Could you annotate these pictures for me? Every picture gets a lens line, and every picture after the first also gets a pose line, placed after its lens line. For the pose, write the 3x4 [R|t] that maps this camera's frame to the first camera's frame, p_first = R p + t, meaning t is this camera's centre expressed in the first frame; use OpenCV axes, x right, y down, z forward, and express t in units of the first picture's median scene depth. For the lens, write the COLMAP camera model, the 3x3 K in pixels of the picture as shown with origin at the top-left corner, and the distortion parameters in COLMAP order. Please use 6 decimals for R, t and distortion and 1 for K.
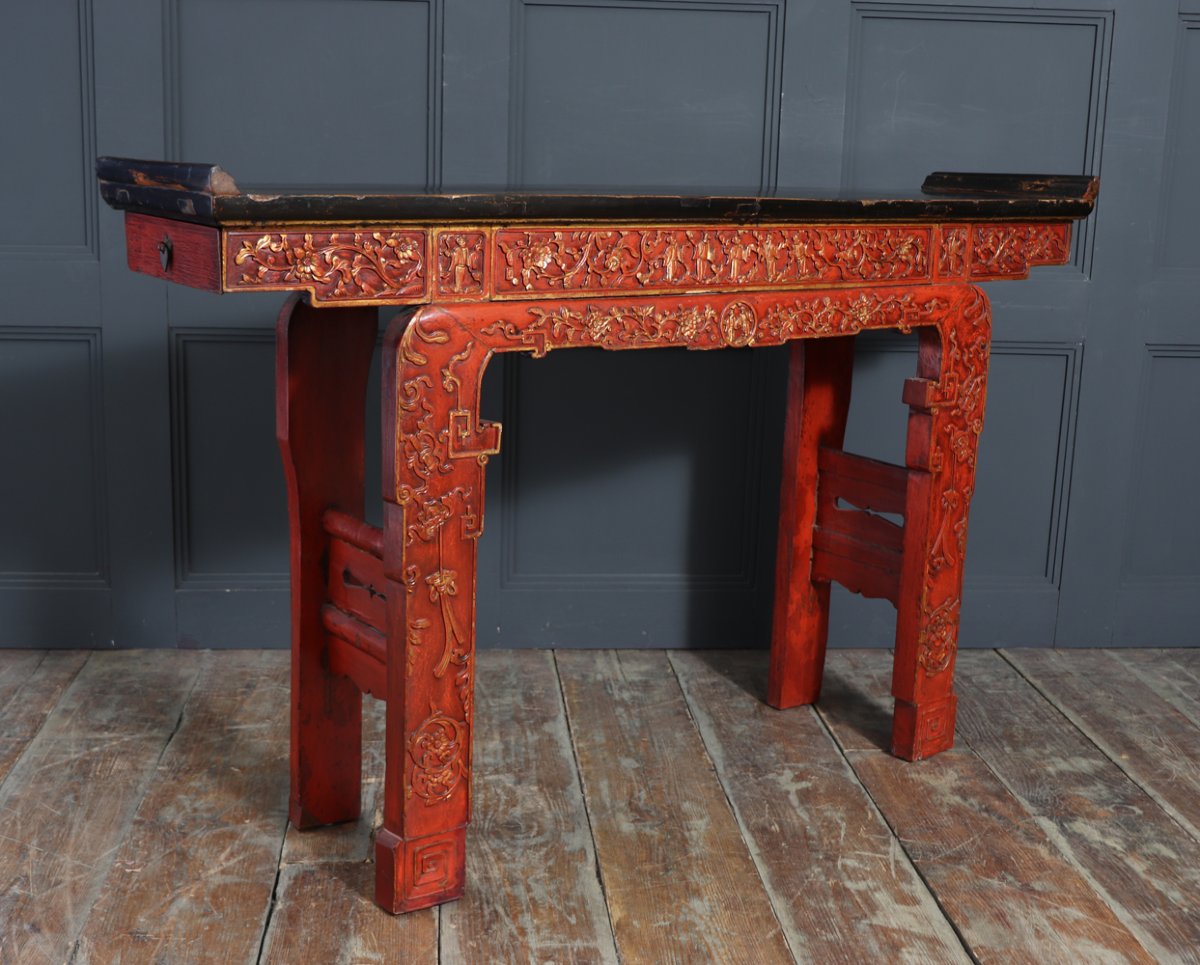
lens RADIAL K [[1565.0, 0, 600.0], [0, 1565.0, 482.5], [0, 0, 1]] dist [-0.073819, 0.009339]
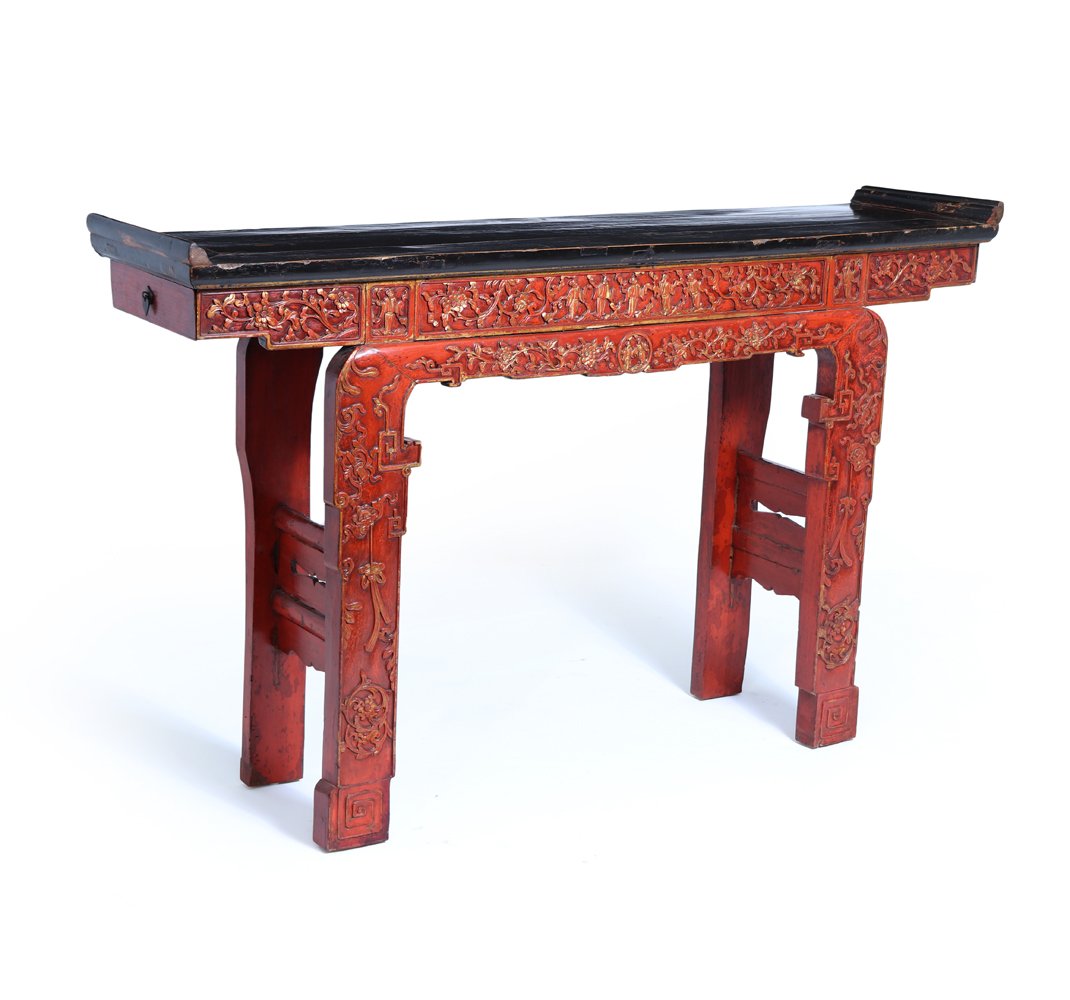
lens RADIAL K [[2117.8, 0, 535.0], [0, 2117.8, 500.0], [0, 0, 1]] dist [0.114784, -0.084597]
pose [[0.998512, 0.016758, -0.051896, 0.095940], [-0.015420, 0.999541, 0.026082, -0.032298], [0.052309, -0.025243, 0.998312, -0.553395]]
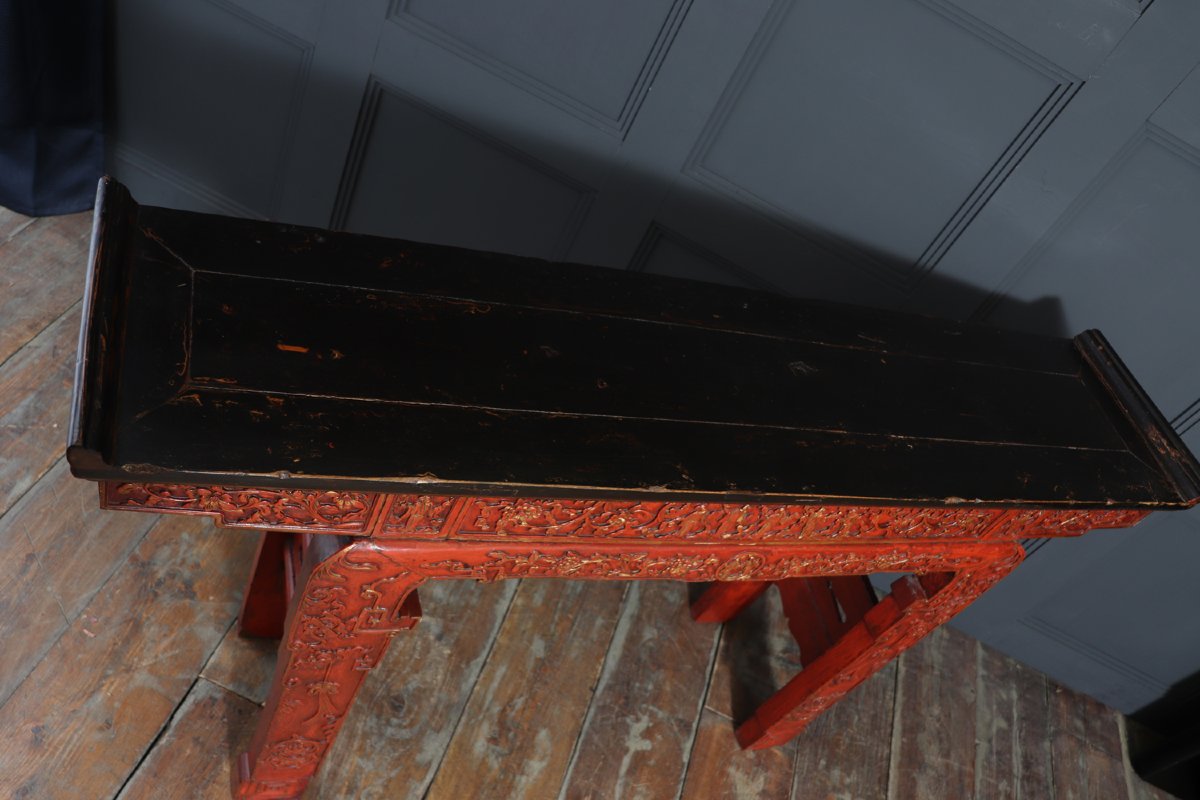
lens RADIAL K [[973.3, 0, 618.6], [0, 973.3, 405.1], [0, 0, 1]] dist [-0.161598, 0.115520]
pose [[0.864087, 0.503214, -0.011362, -0.015970], [-0.432407, 0.753678, 0.494968, -0.420260], [0.257638, -0.422783, 0.868837, 0.509173]]
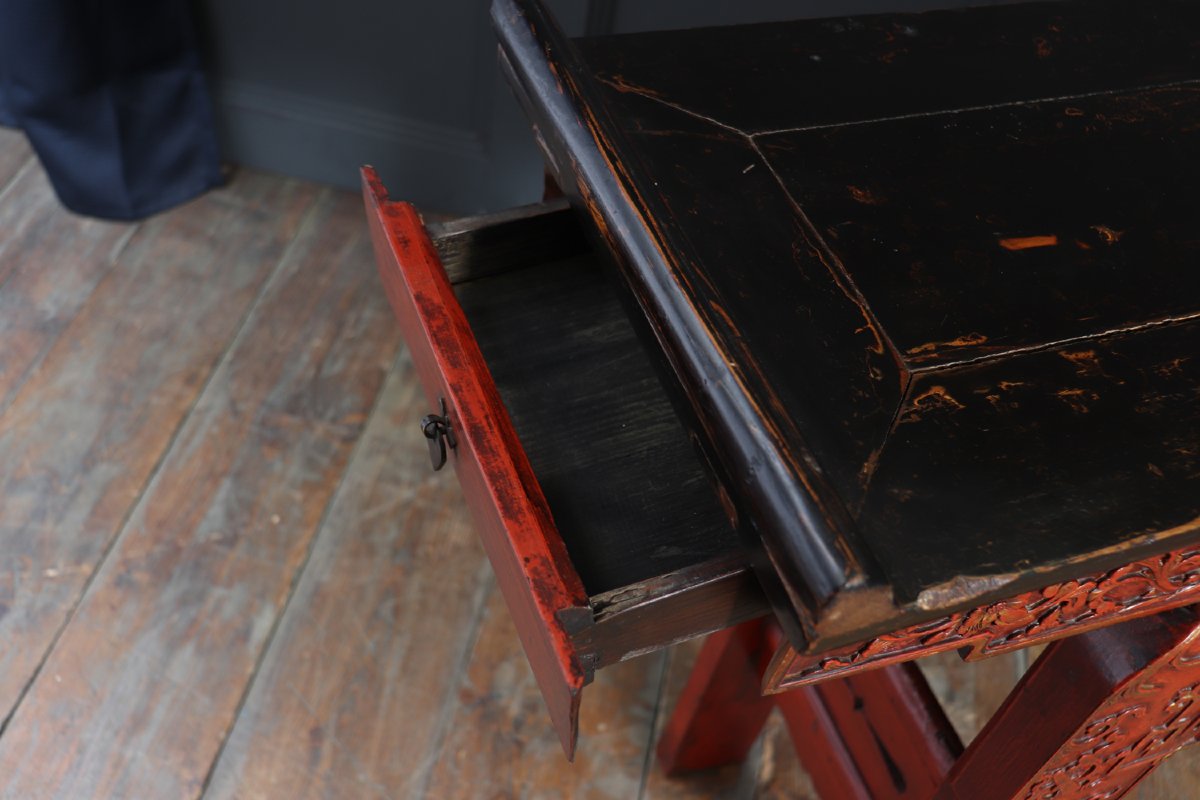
lens RADIAL K [[1209.6, 0, 619.7], [0, 1209.6, 395.5], [0, 0, 1]] dist [-0.074276, 0.002871]
pose [[0.953772, 0.280558, -0.107729, -0.205454], [-0.171321, 0.802092, 0.572099, -0.263443], [0.246915, -0.527196, 0.813079, 0.619771]]
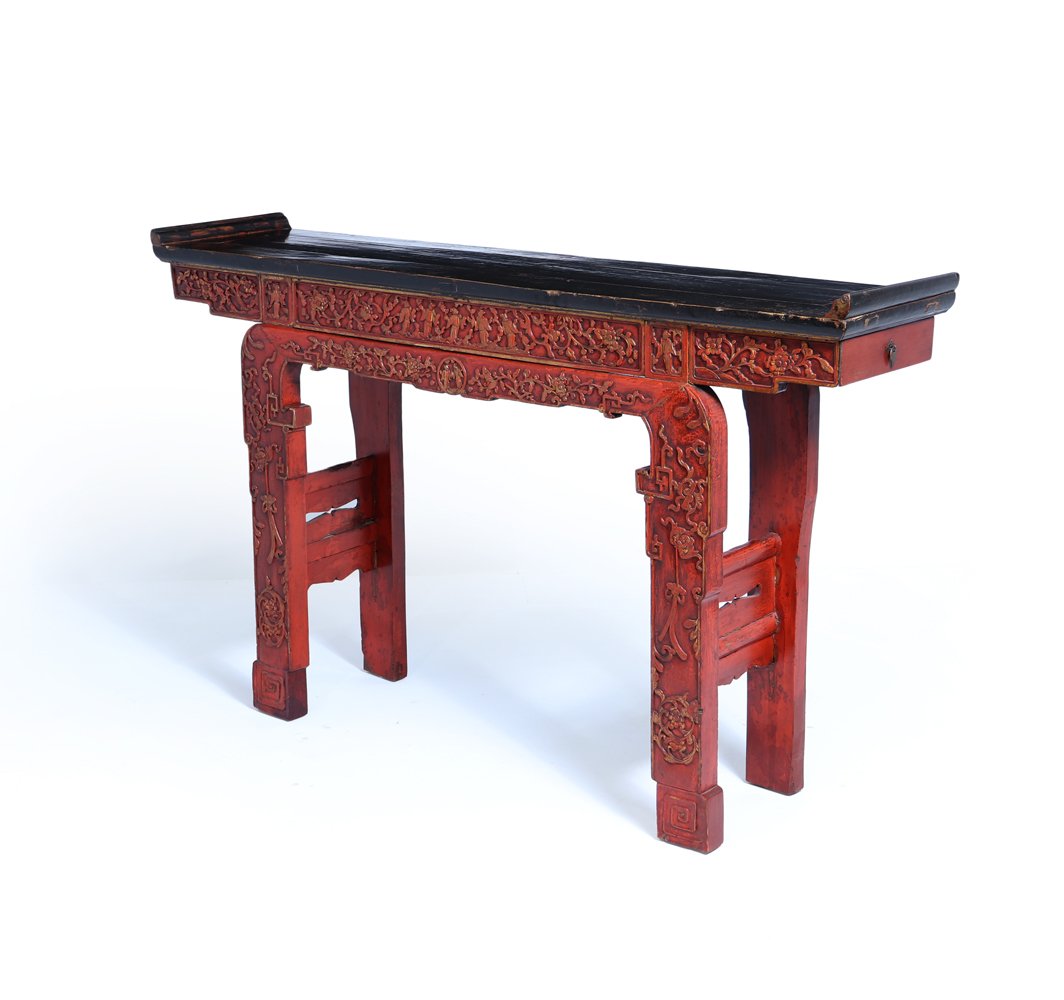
lens RADIAL K [[2023.0, 0, 532.0], [0, 2023.0, 500.0], [0, 0, 1]] dist [0.009396, 0.112890]
pose [[0.229735, 0.208953, -0.950558, 1.641243], [-0.190162, 0.967494, 0.166716, -0.283654], [0.954495, 0.142460, 0.262002, 0.635078]]
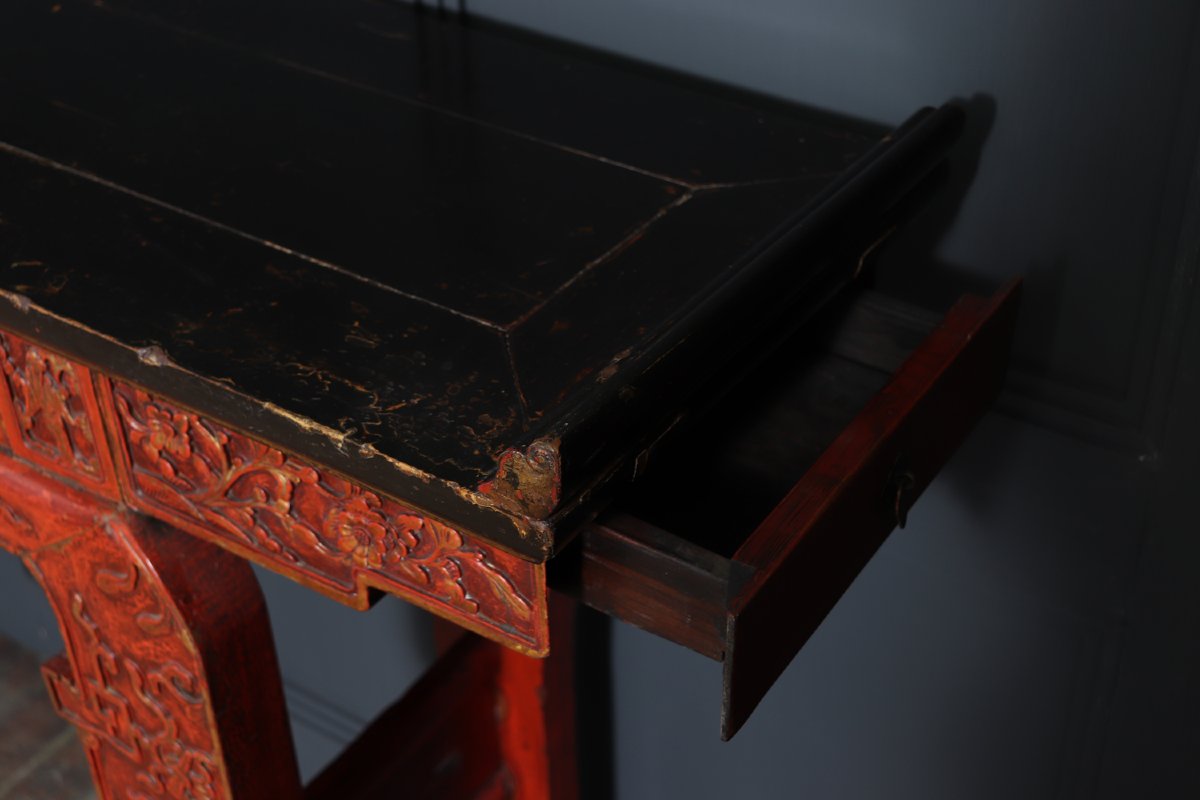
lens RADIAL K [[1714.6, 0, 600.0], [0, 1714.6, 400.0], [0, 0, 1]] dist [0.024642, 0.035596]
pose [[0.309122, 0.522236, -0.794803, 0.605169], [-0.165276, 0.852519, 0.495878, -0.383487], [0.936551, -0.021925, 0.349846, 1.077531]]
